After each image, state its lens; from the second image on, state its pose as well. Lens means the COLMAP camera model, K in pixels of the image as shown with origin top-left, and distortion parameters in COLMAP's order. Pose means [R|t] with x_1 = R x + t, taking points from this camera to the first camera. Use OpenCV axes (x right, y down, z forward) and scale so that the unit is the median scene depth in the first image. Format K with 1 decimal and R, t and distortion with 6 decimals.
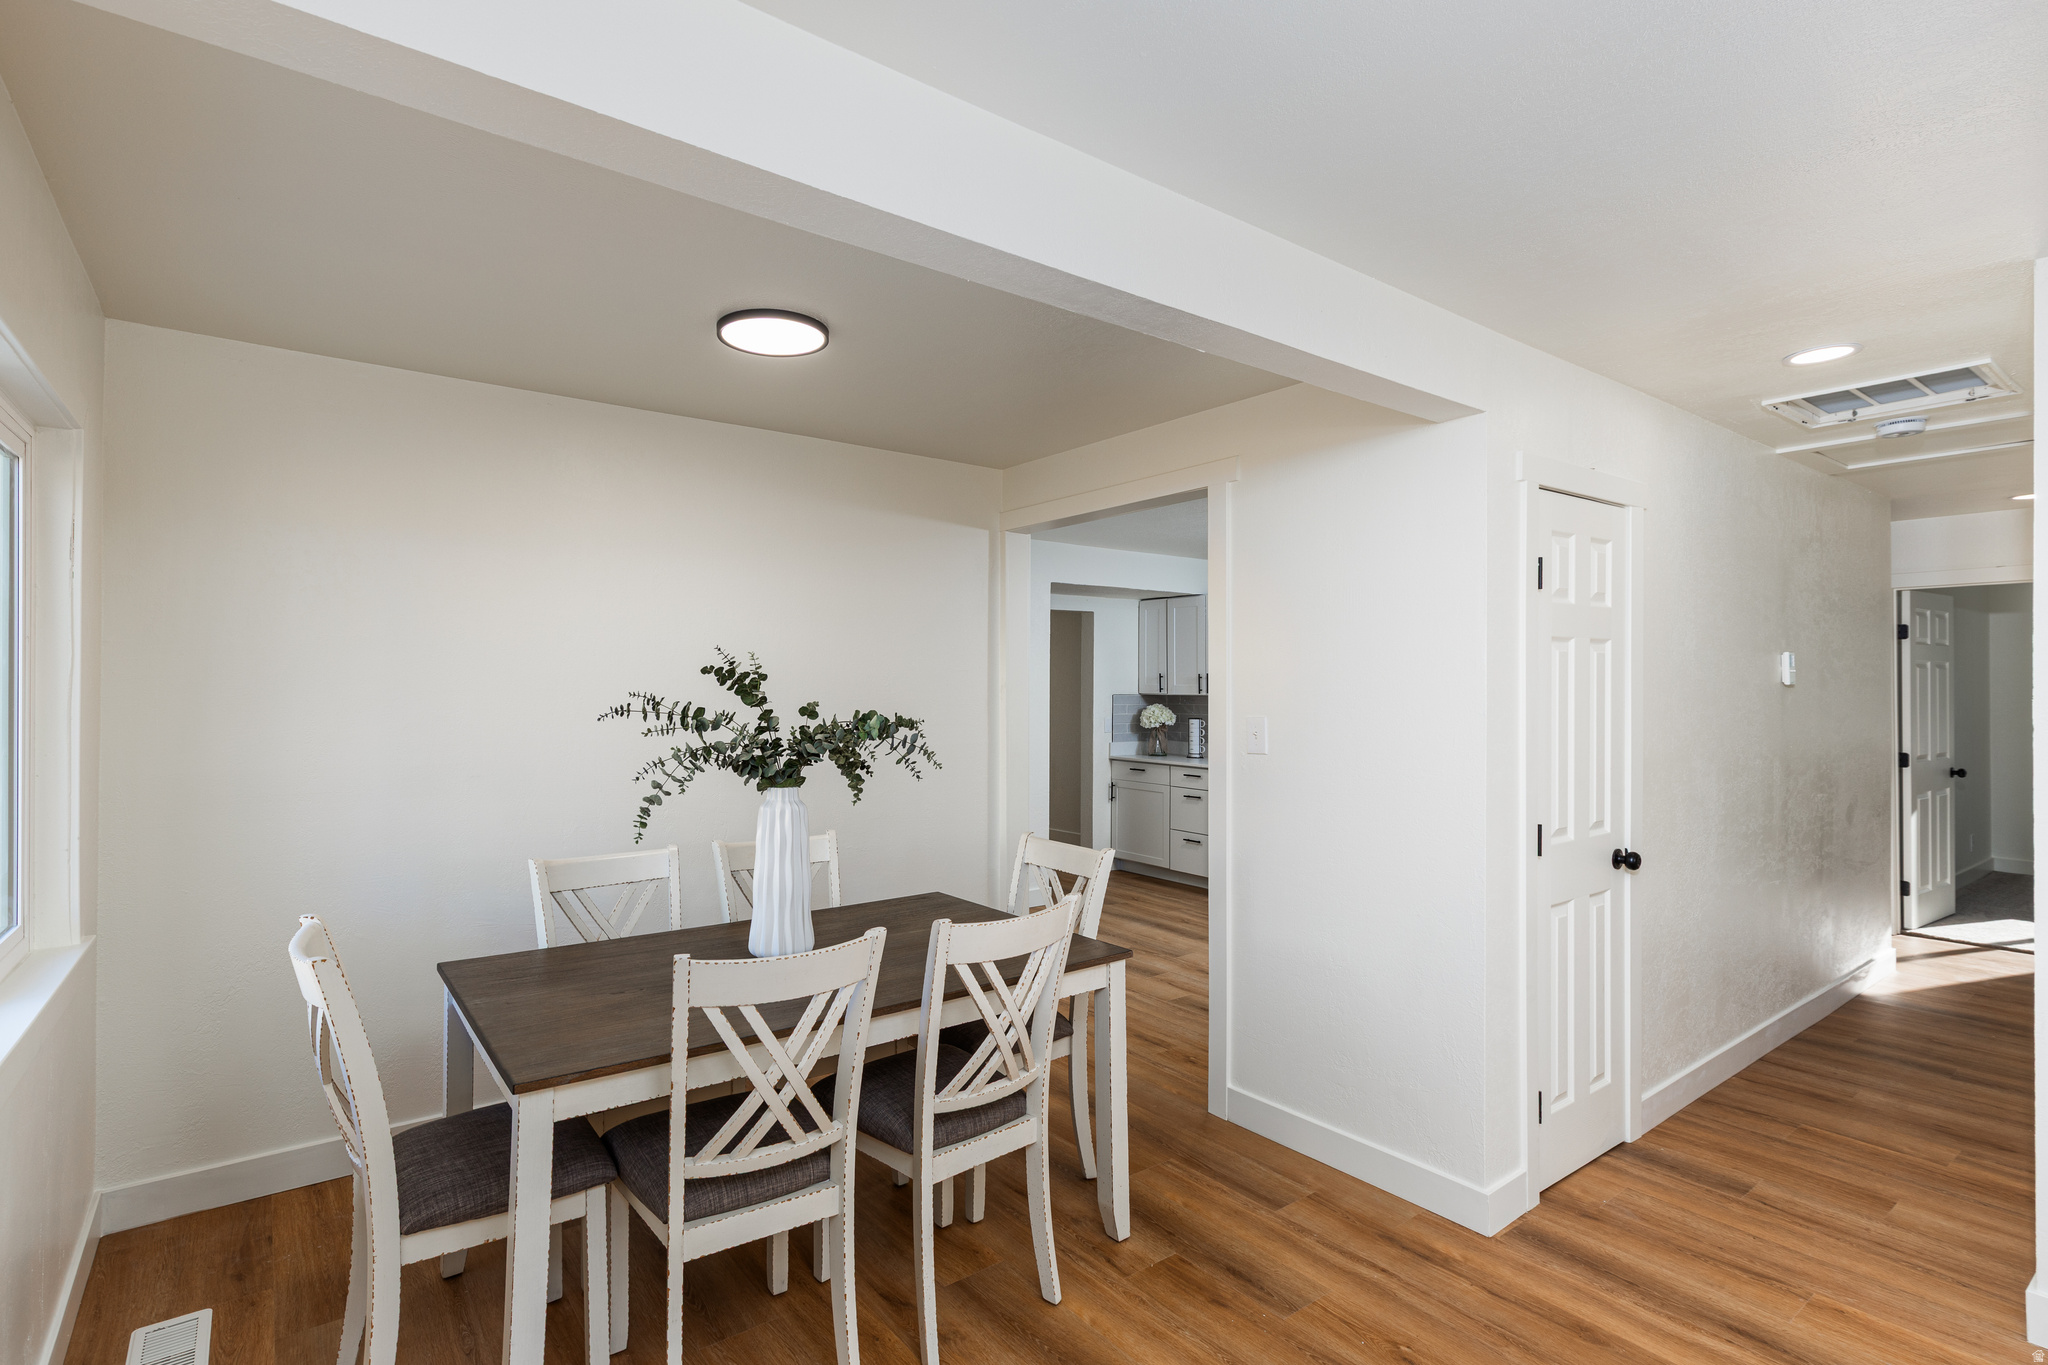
lens RADIAL K [[950.7, 0, 938.4], [0, 950.7, 682.9], [0, 0, 1]] dist [-0.004247, -0.001140]
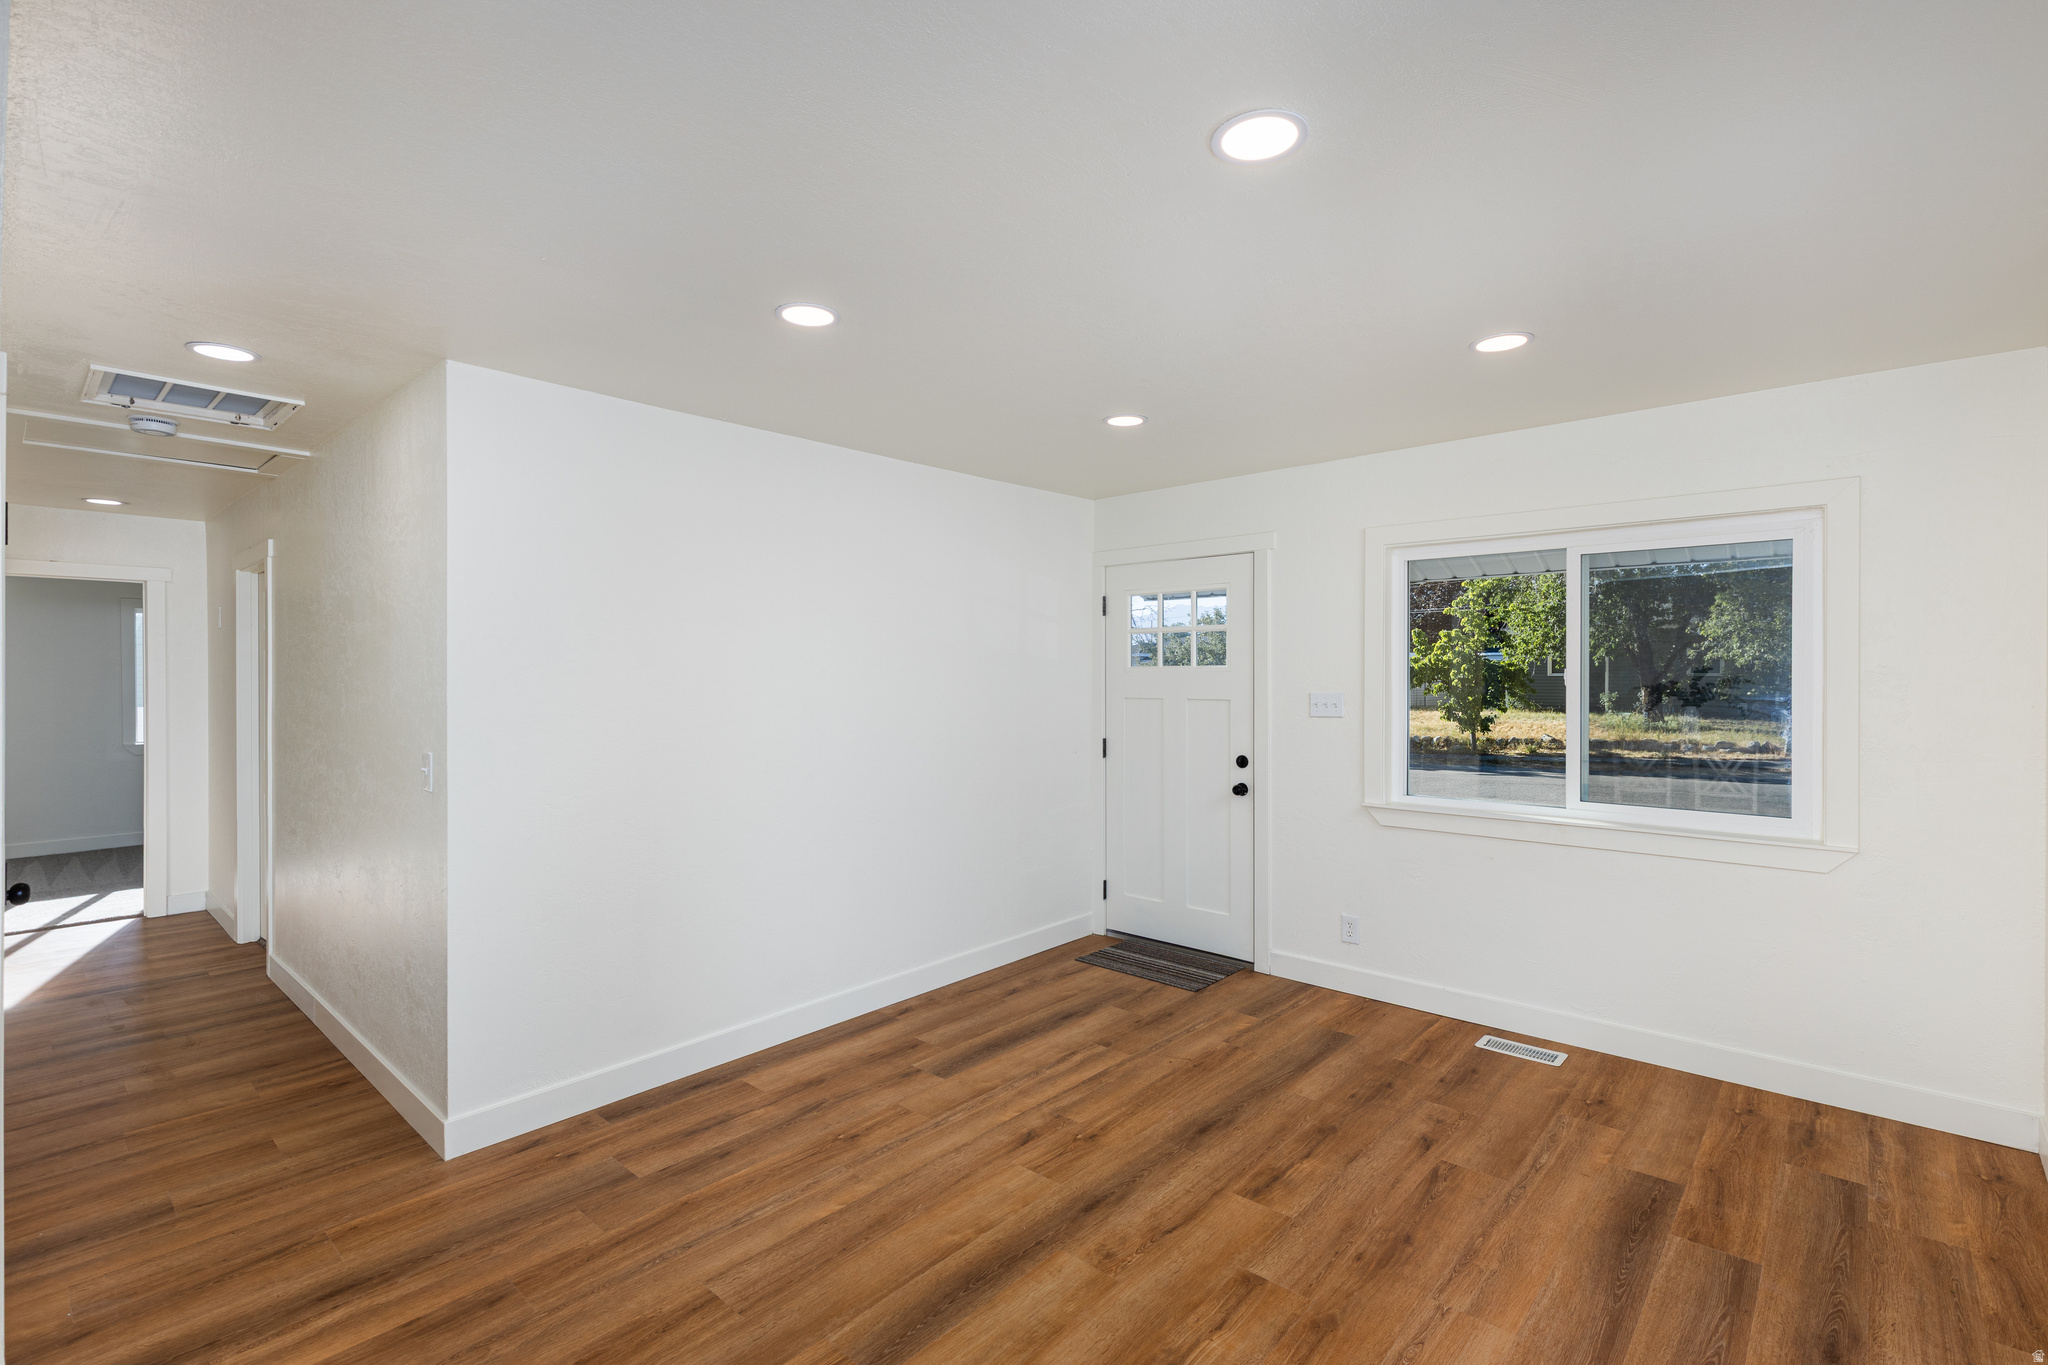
lens RADIAL K [[930.9, 0, 1032.9], [0, 930.9, 675.4], [0, 0, 1]] dist [0.003517, 0.000392]
pose [[-0.239675, -0.002982, 0.970849, -0.265848], [0.000152, 0.999995, 0.003109, 0.000242], [-0.970853, 0.000893, -0.239674, 0.391260]]
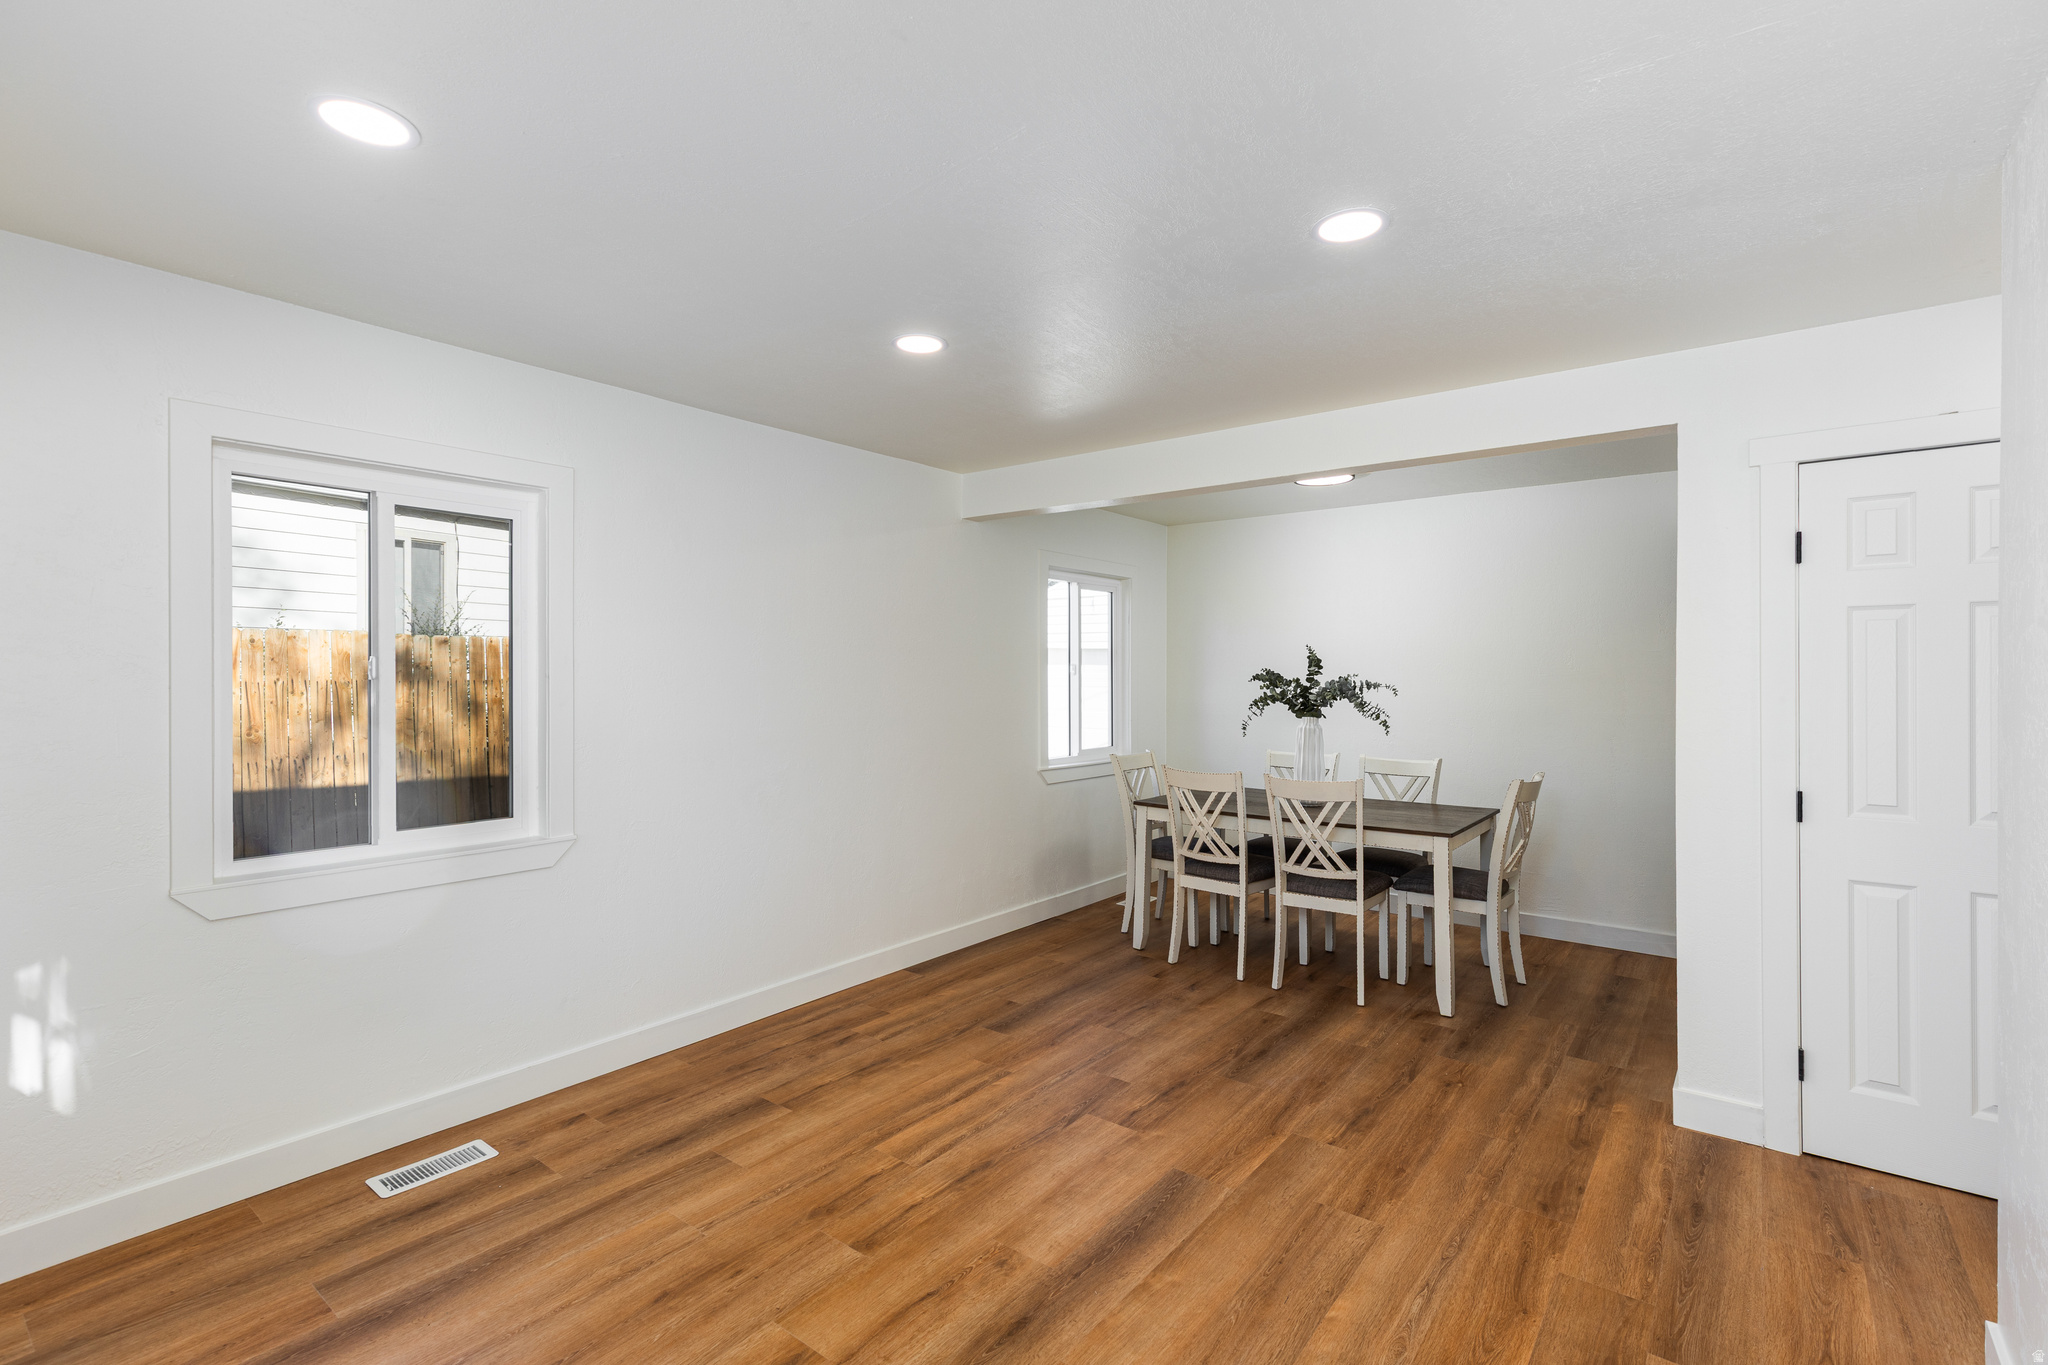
lens RADIAL K [[930.9, 0, 1032.9], [0, 930.9, 675.4], [0, 0, 1]] dist [0.003517, 0.000392]
pose [[0.306897, -0.000787, -0.951743, 1.344750], [0.005401, 0.999985, 0.000914, 0.018488], [0.951728, -0.005421, 0.306896, -0.105979]]
